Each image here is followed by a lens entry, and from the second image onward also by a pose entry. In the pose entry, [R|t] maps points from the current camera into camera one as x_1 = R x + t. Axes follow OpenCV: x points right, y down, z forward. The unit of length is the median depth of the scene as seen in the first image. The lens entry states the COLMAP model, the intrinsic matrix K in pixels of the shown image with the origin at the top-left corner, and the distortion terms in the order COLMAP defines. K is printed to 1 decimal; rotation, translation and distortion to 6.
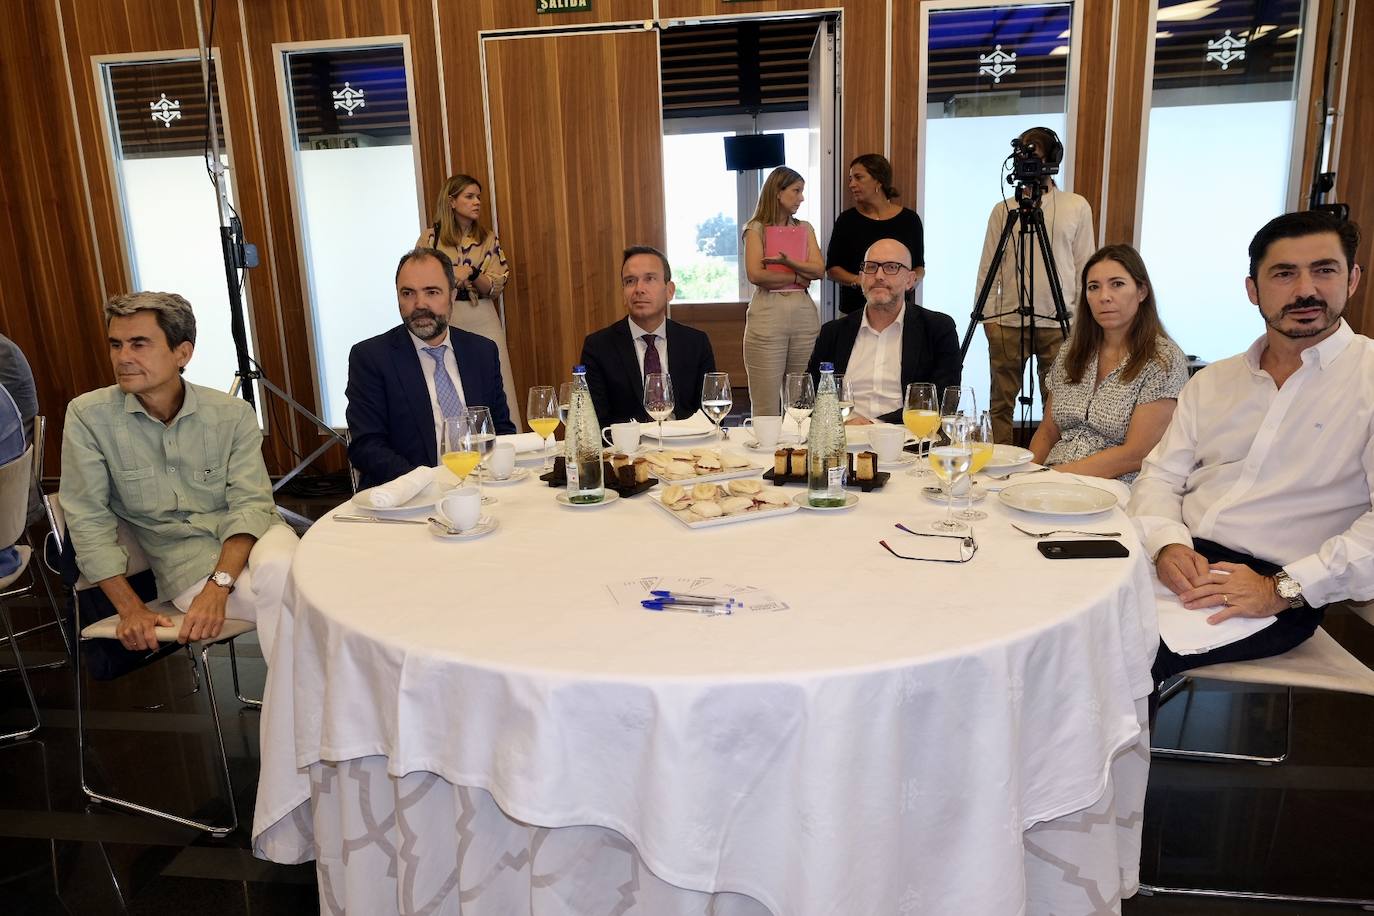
lens RADIAL K [[887.8, 0, 705.4], [0, 887.8, 457.3], [0, 0, 1]] dist [0.001709, 0.000815]
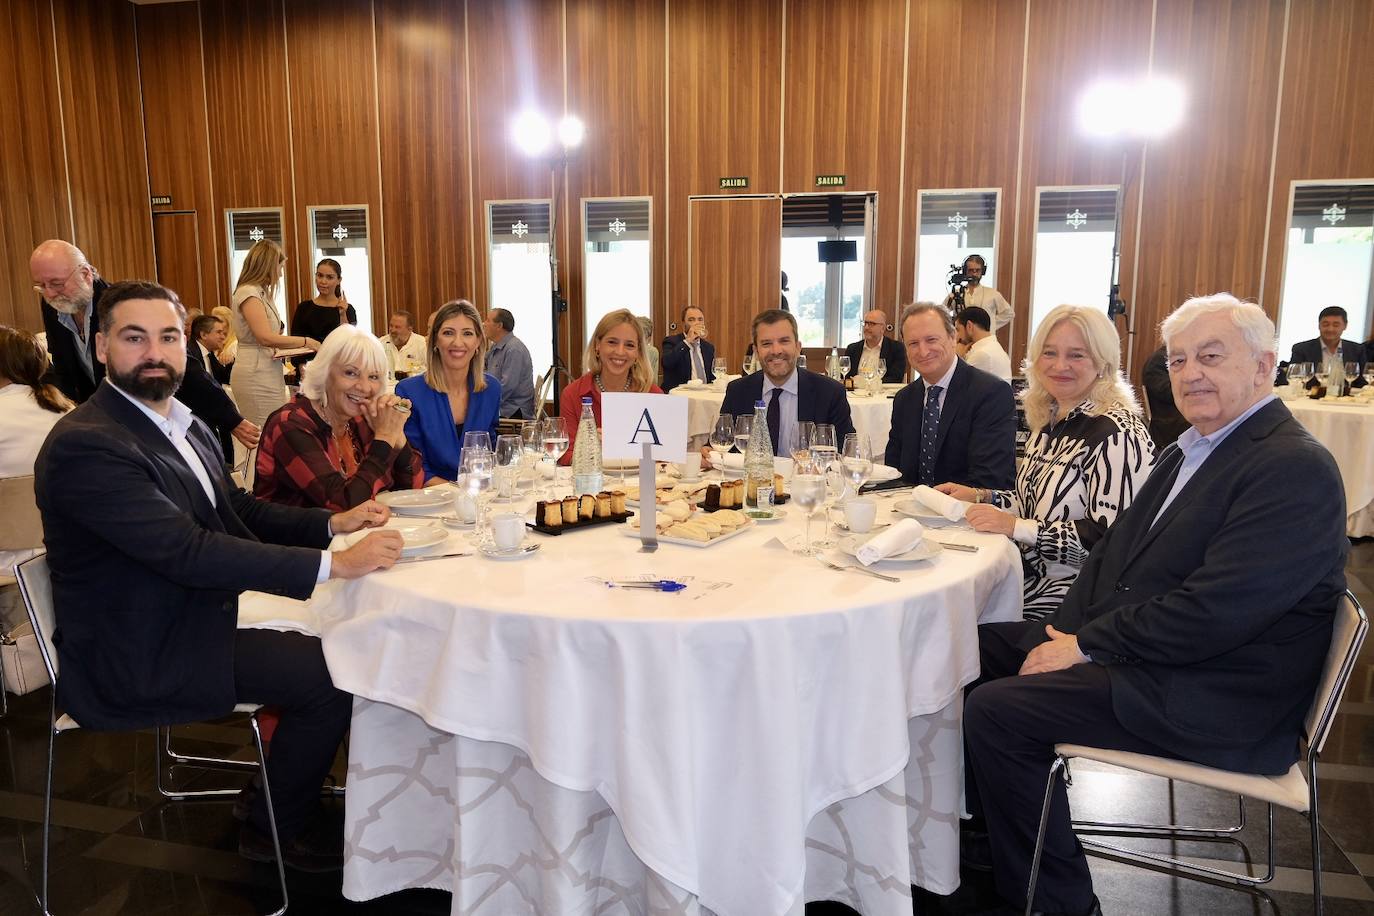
lens RADIAL K [[936.7, 0, 687.0], [0, 936.7, 458.0], [0, 0, 1]] dist [-0.001898, -0.001922]
pose [[0.989681, 0.053785, -0.132807, 0.043019], [-0.061716, 0.996502, -0.056339, 0.205115], [0.129312, 0.063954, 0.989539, -0.984511]]
